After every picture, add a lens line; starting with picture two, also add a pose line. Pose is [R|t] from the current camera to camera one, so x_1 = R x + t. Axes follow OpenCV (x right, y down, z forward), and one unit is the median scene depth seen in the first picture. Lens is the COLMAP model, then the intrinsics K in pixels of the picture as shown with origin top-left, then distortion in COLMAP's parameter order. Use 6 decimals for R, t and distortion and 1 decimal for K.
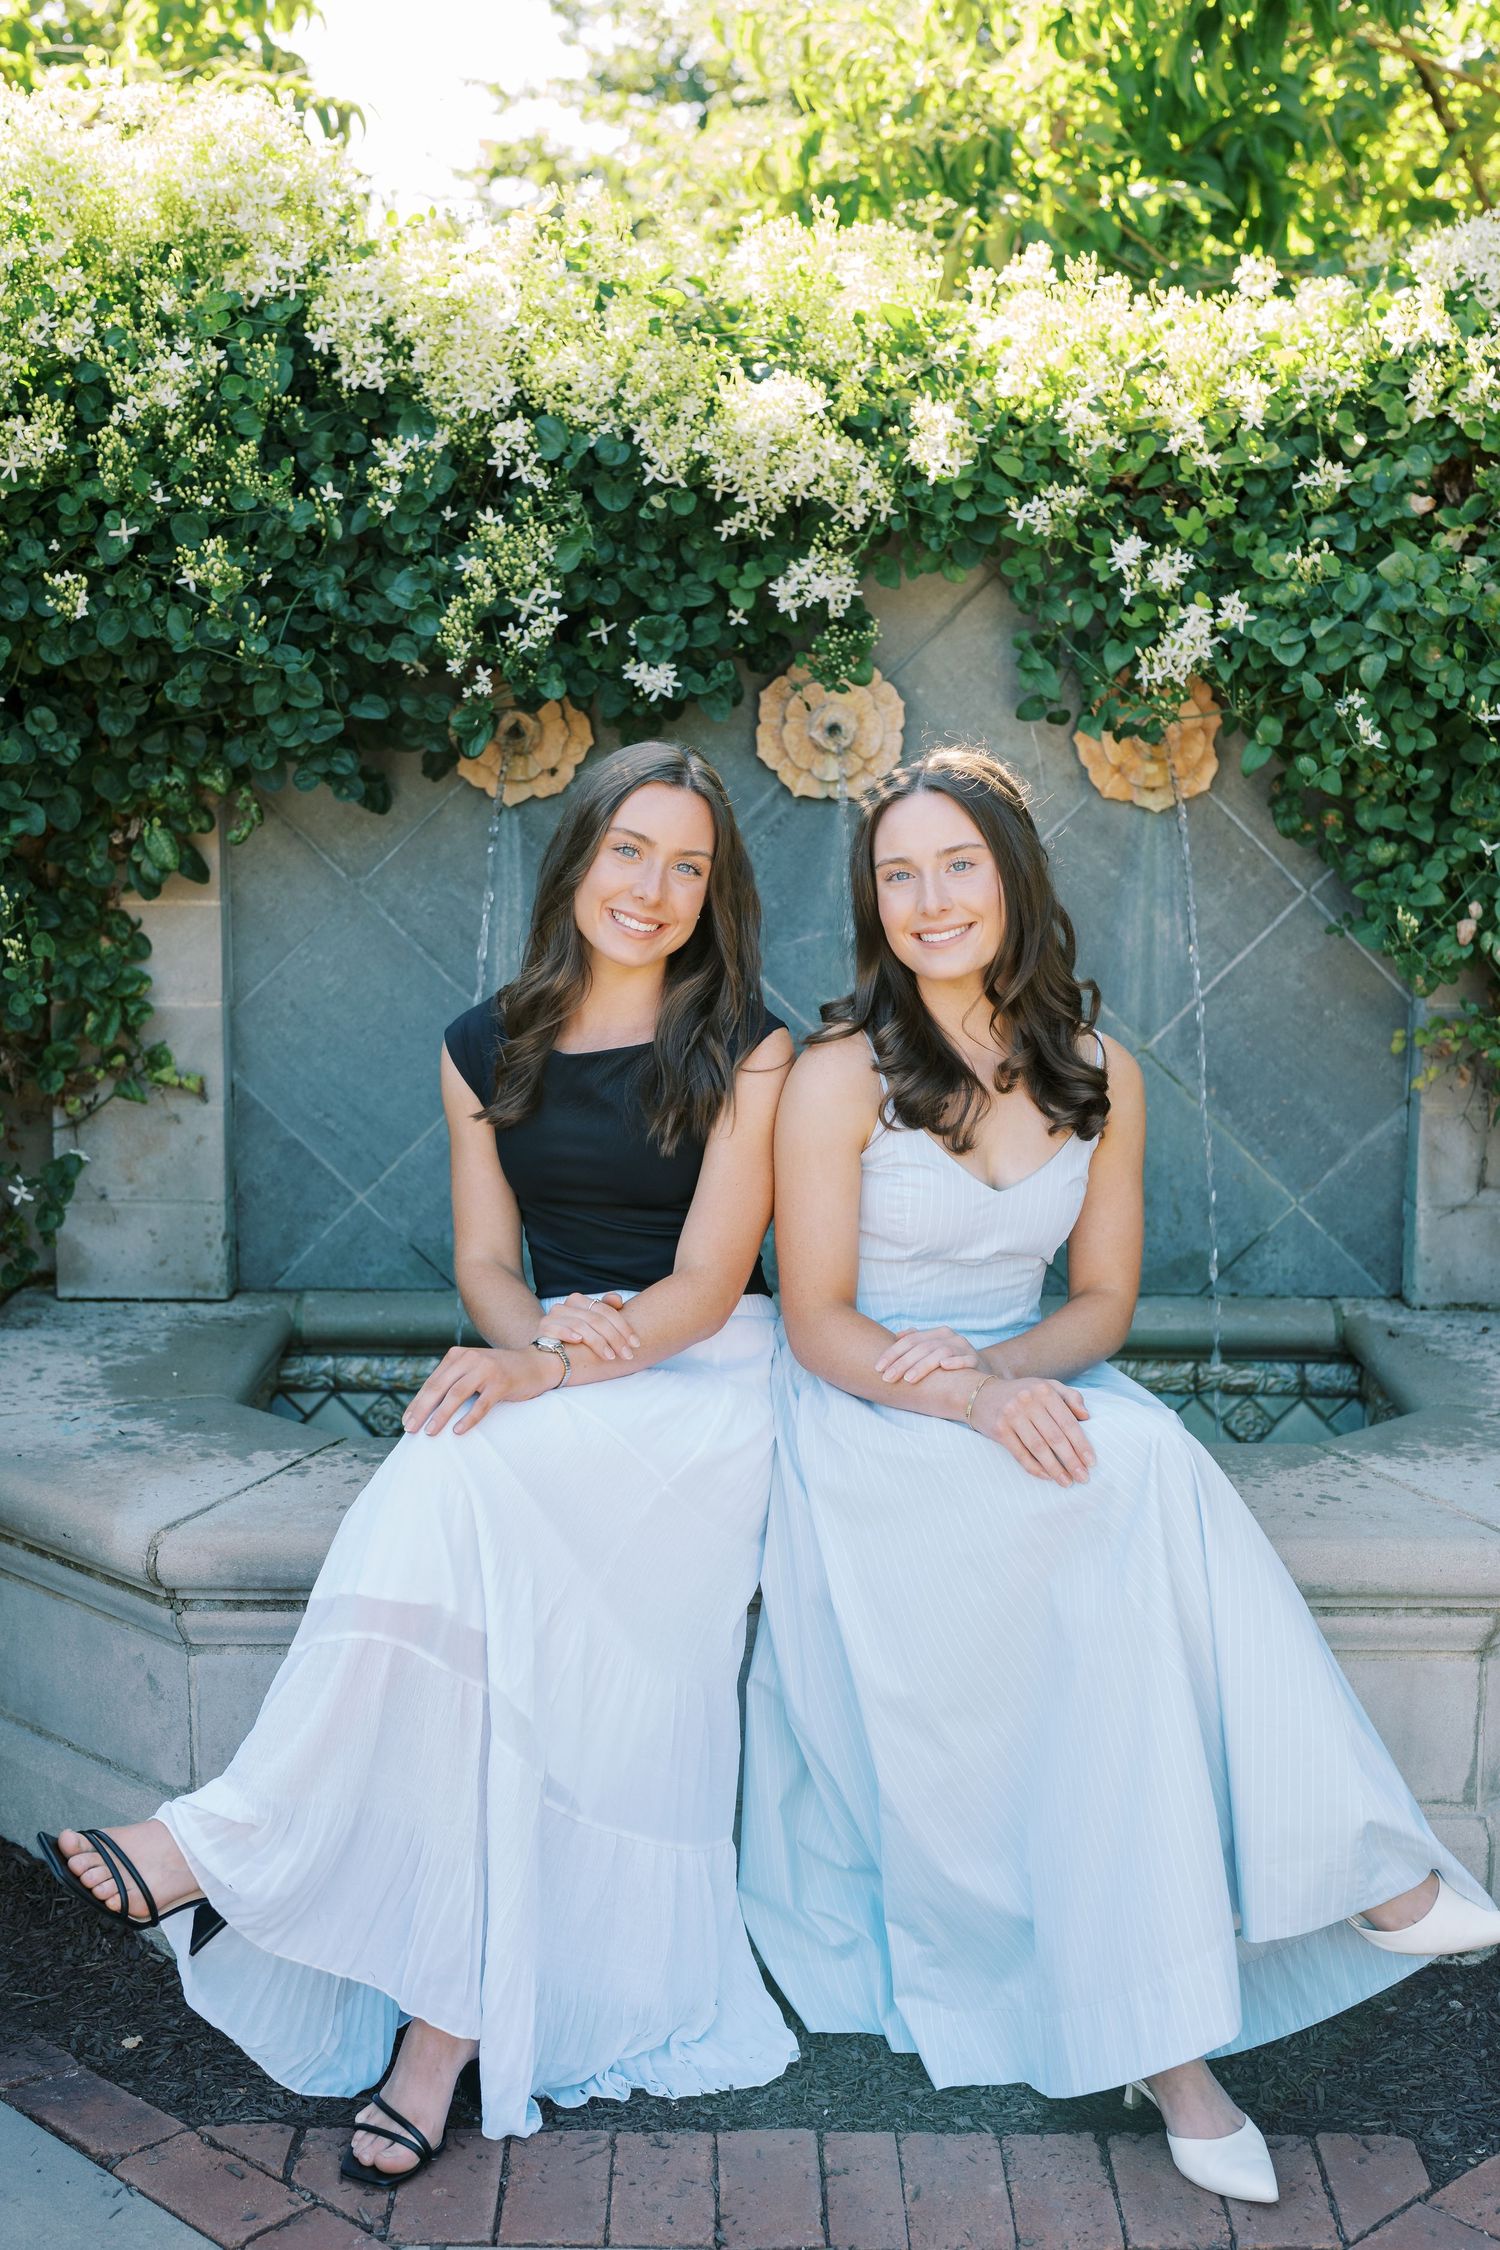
lens RADIAL K [[3160.5, 0, 739.3], [0, 3160.5, 1105.9], [0, 0, 1]] dist [-0.010395, 0.000000]
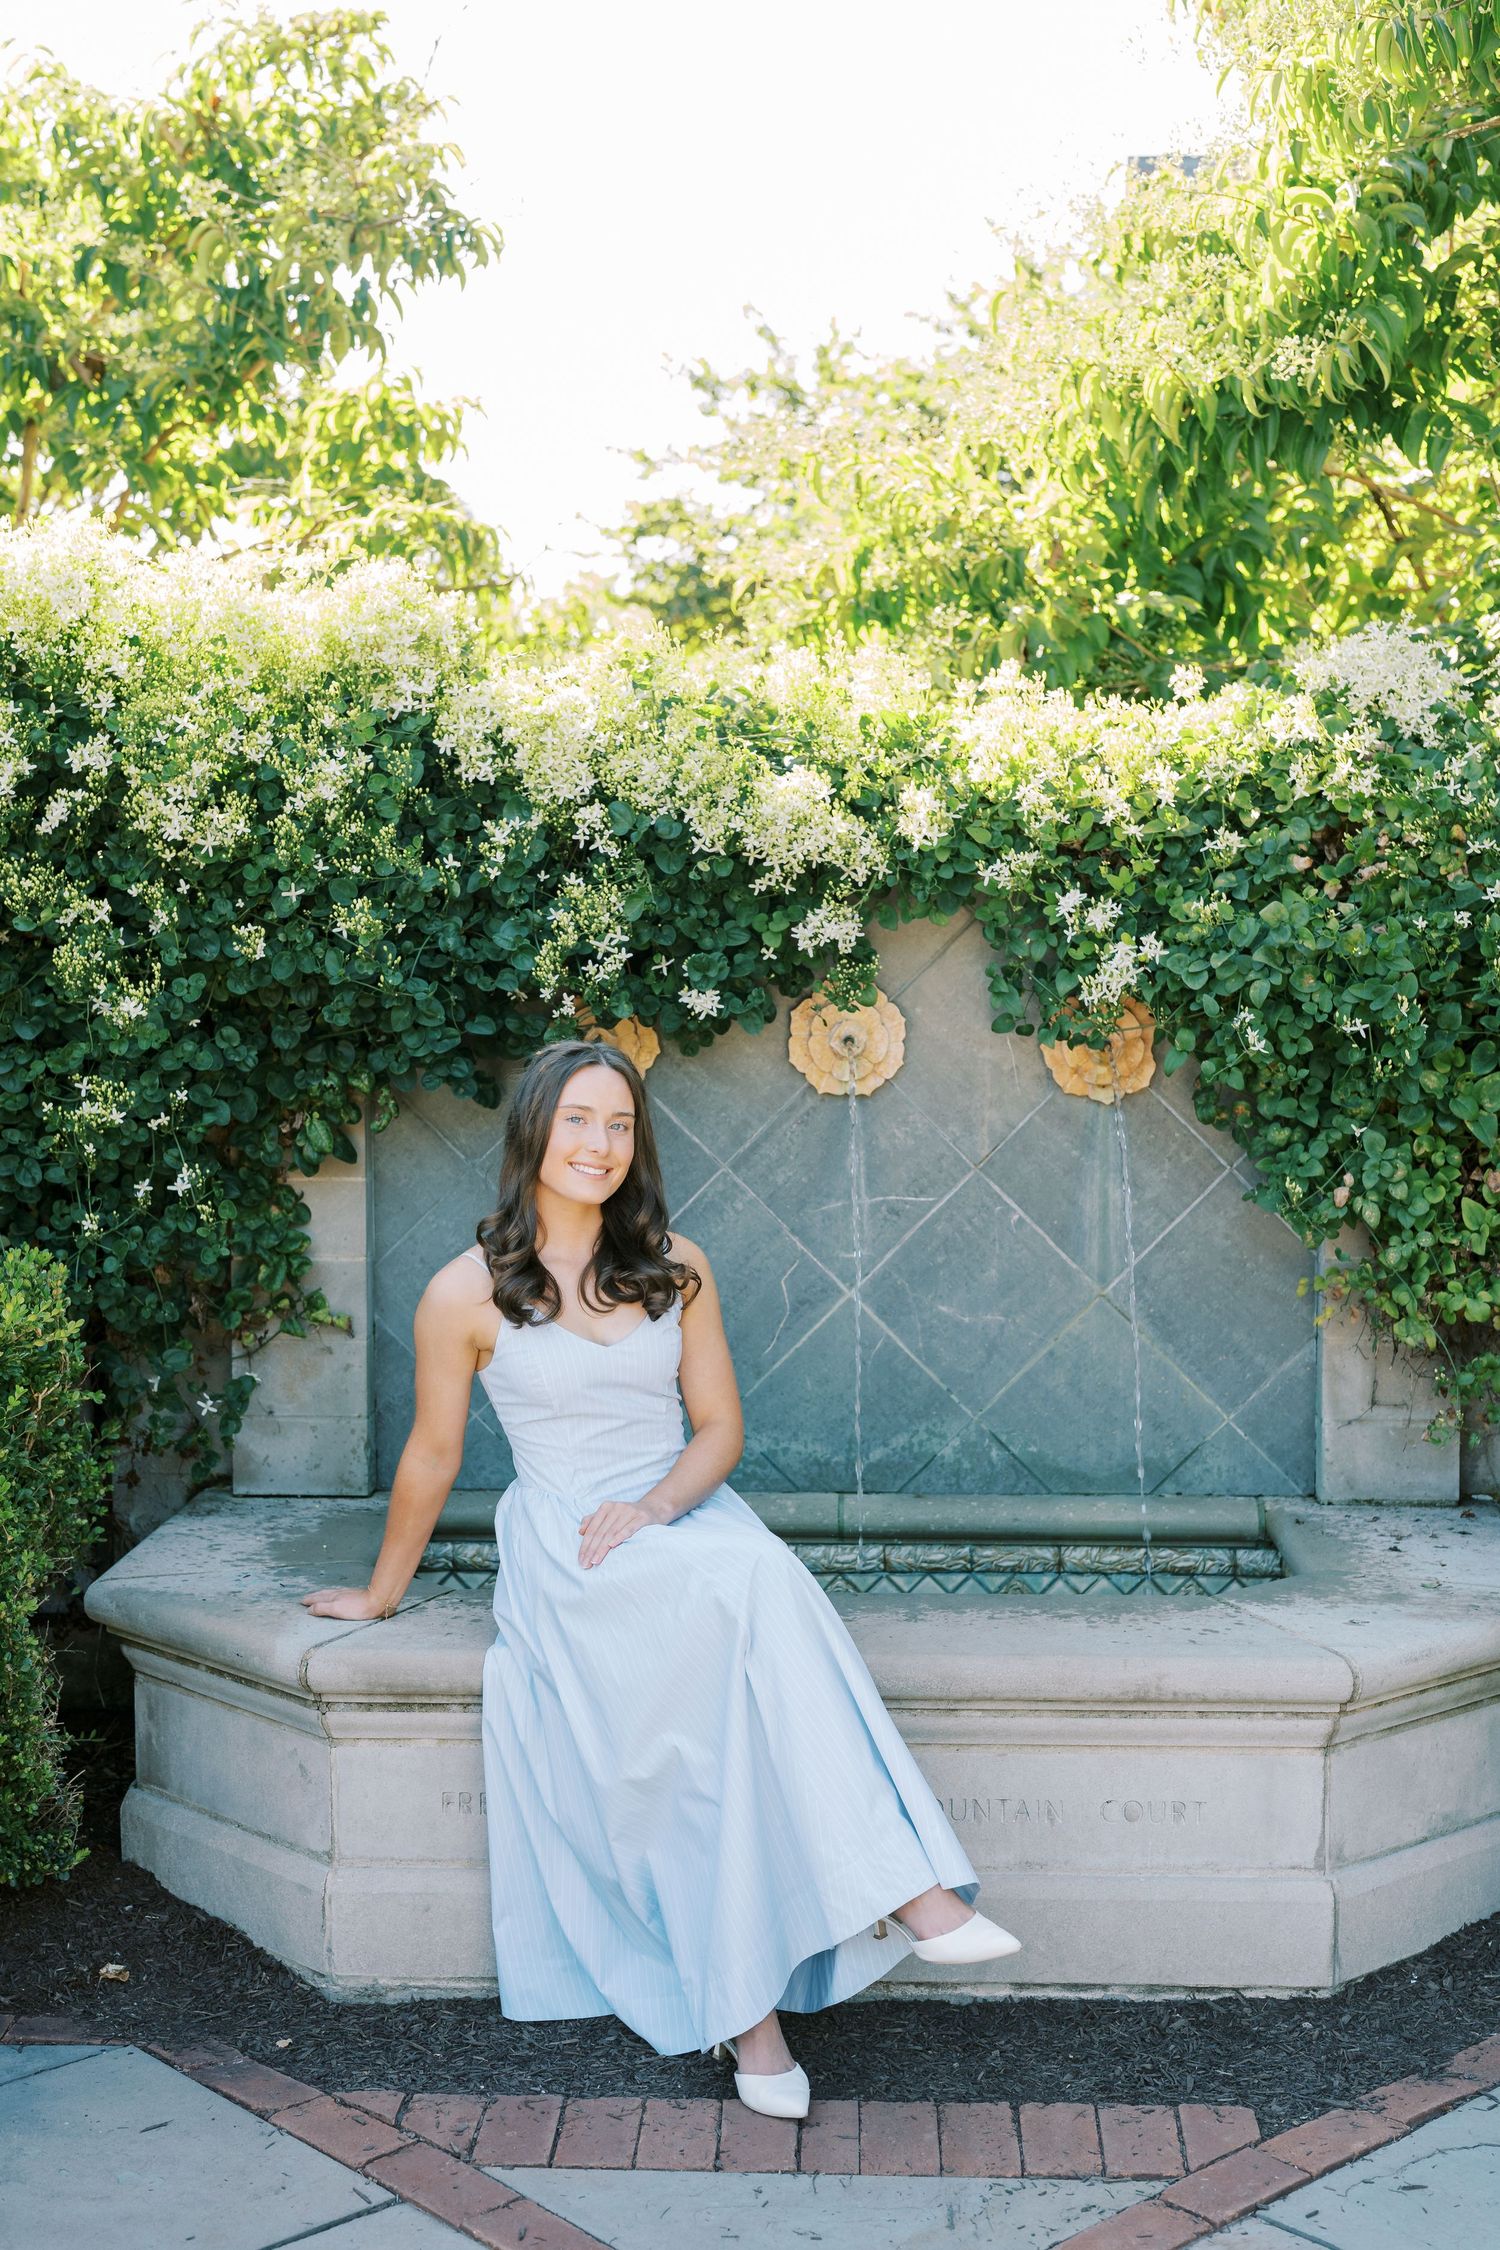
lens RADIAL K [[3160.5, 0, 760.1], [0, 3160.5, 1107.8], [0, 0, 1]] dist [-0.010395, 0.000000]
pose [[0.999113, -0.004138, -0.041912, 0.050888], [0.000122, 0.995442, -0.095374, 0.030326], [0.042116, 0.095284, 0.994559, -0.274443]]
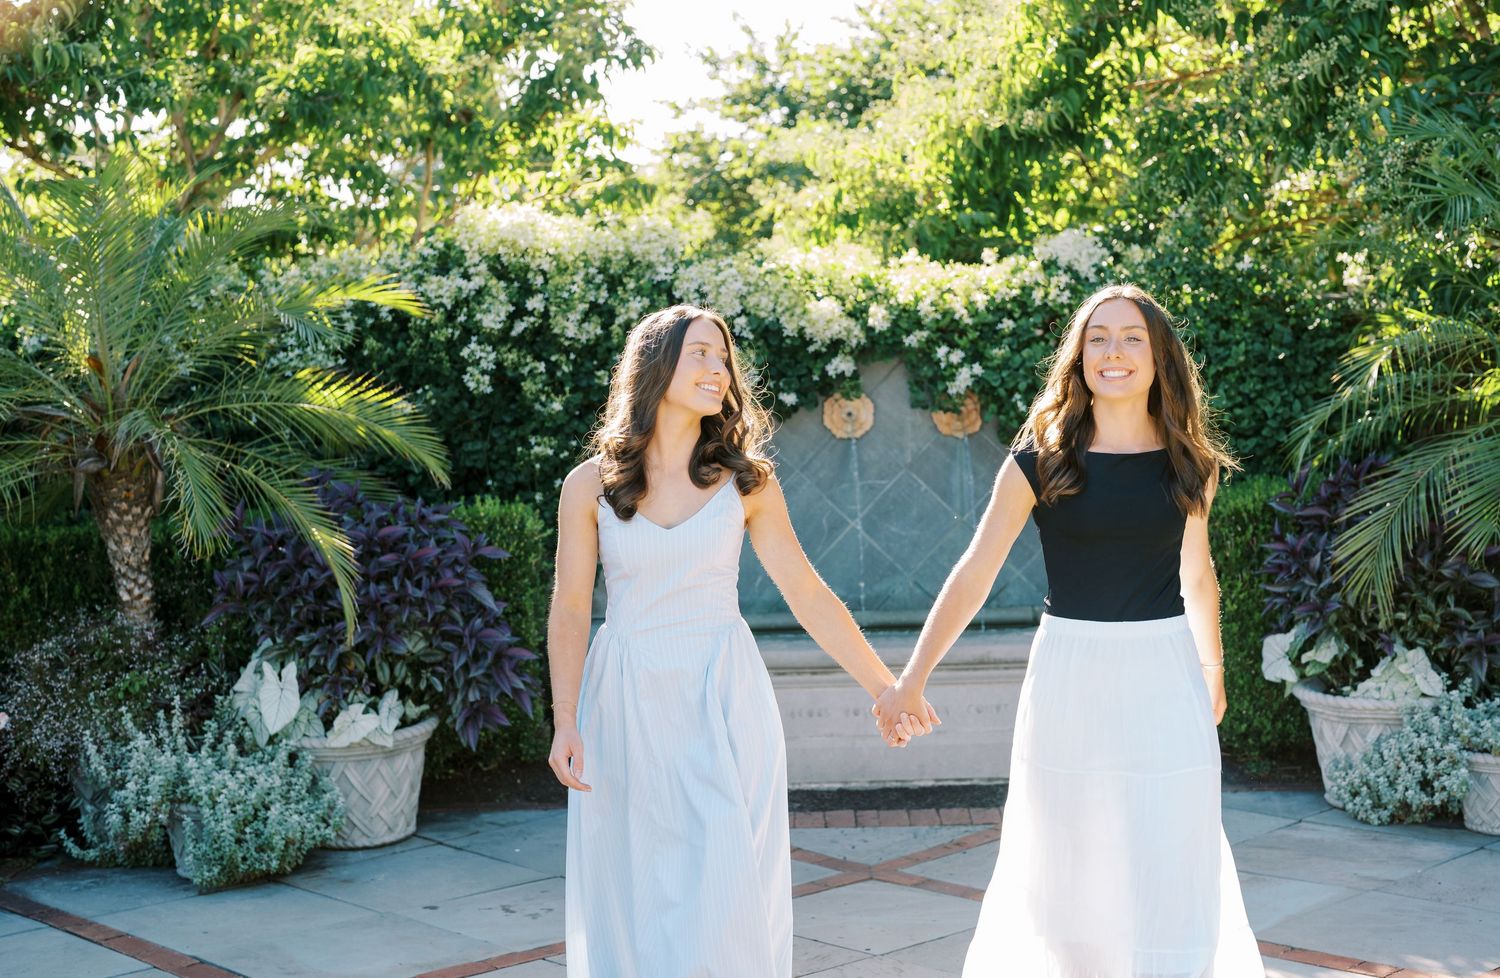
lens RADIAL K [[2200.4, 0, 725.7], [0, 2200.4, 427.5], [0, 0, 1]] dist [-0.023505, 0.000000]
pose [[0.998413, -0.036134, -0.043195, 0.002832], [0.029781, 0.989759, -0.139609, 0.189374], [0.047797, 0.138101, 0.989264, -1.111396]]
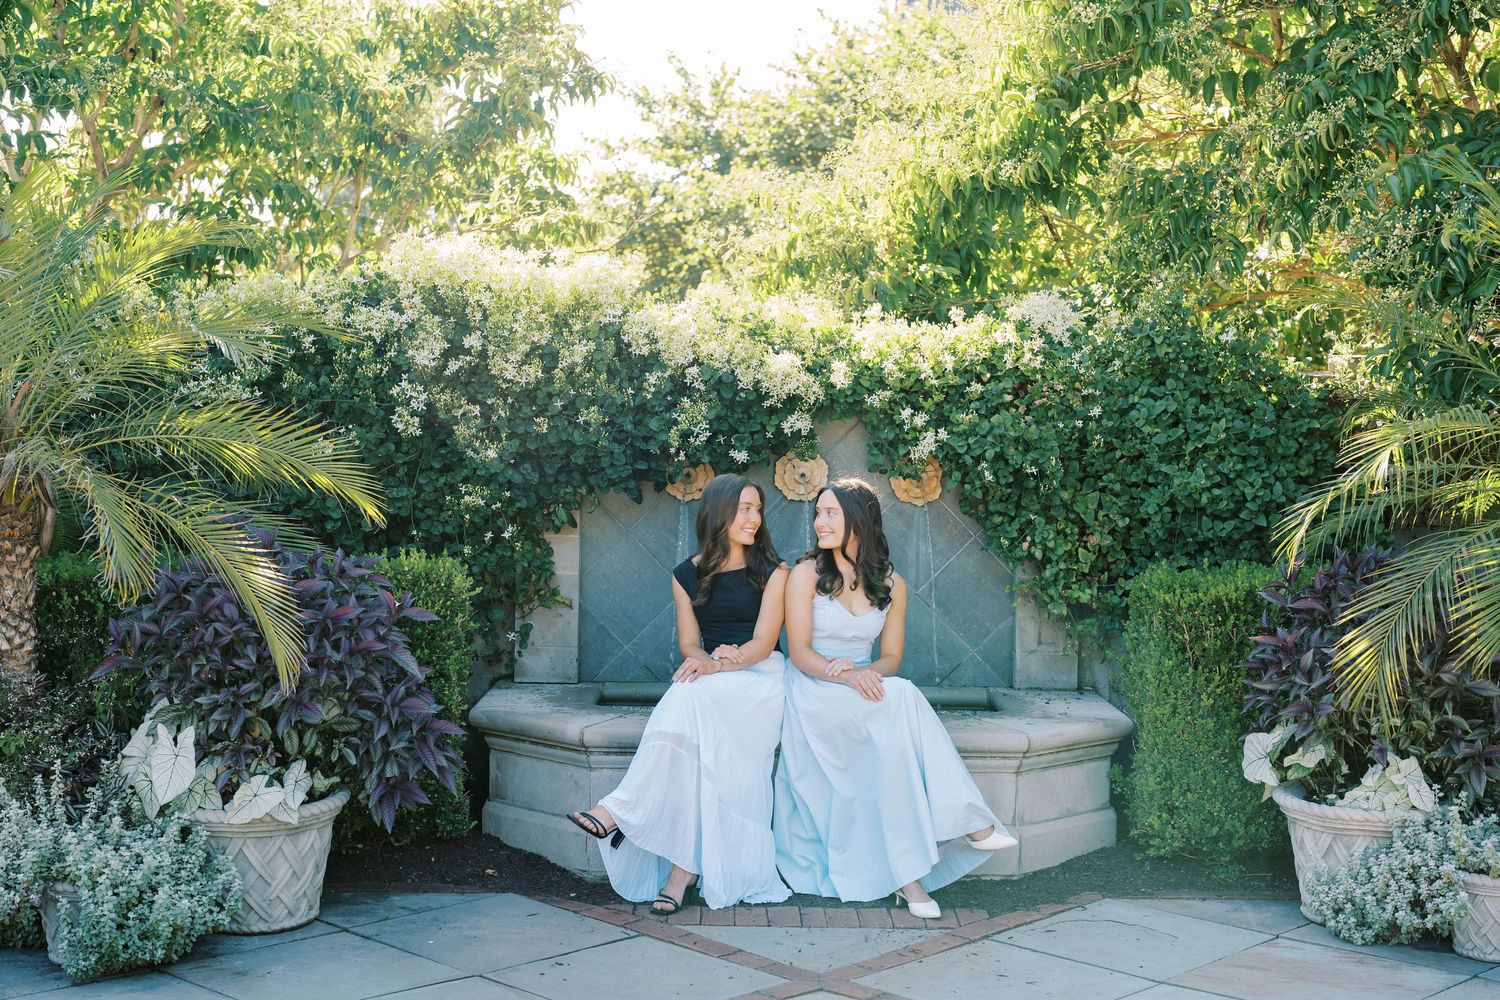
lens RADIAL K [[2107.0, 0, 751.0], [0, 2107.0, 532.4], [0, 0, 1]] dist [-0.010395, 0.000000]
pose [[0.999874, 0.008505, 0.013406, -0.042667], [-0.006977, 0.993887, -0.110179, 0.144378], [-0.014262, 0.110071, 0.993821, -0.891311]]
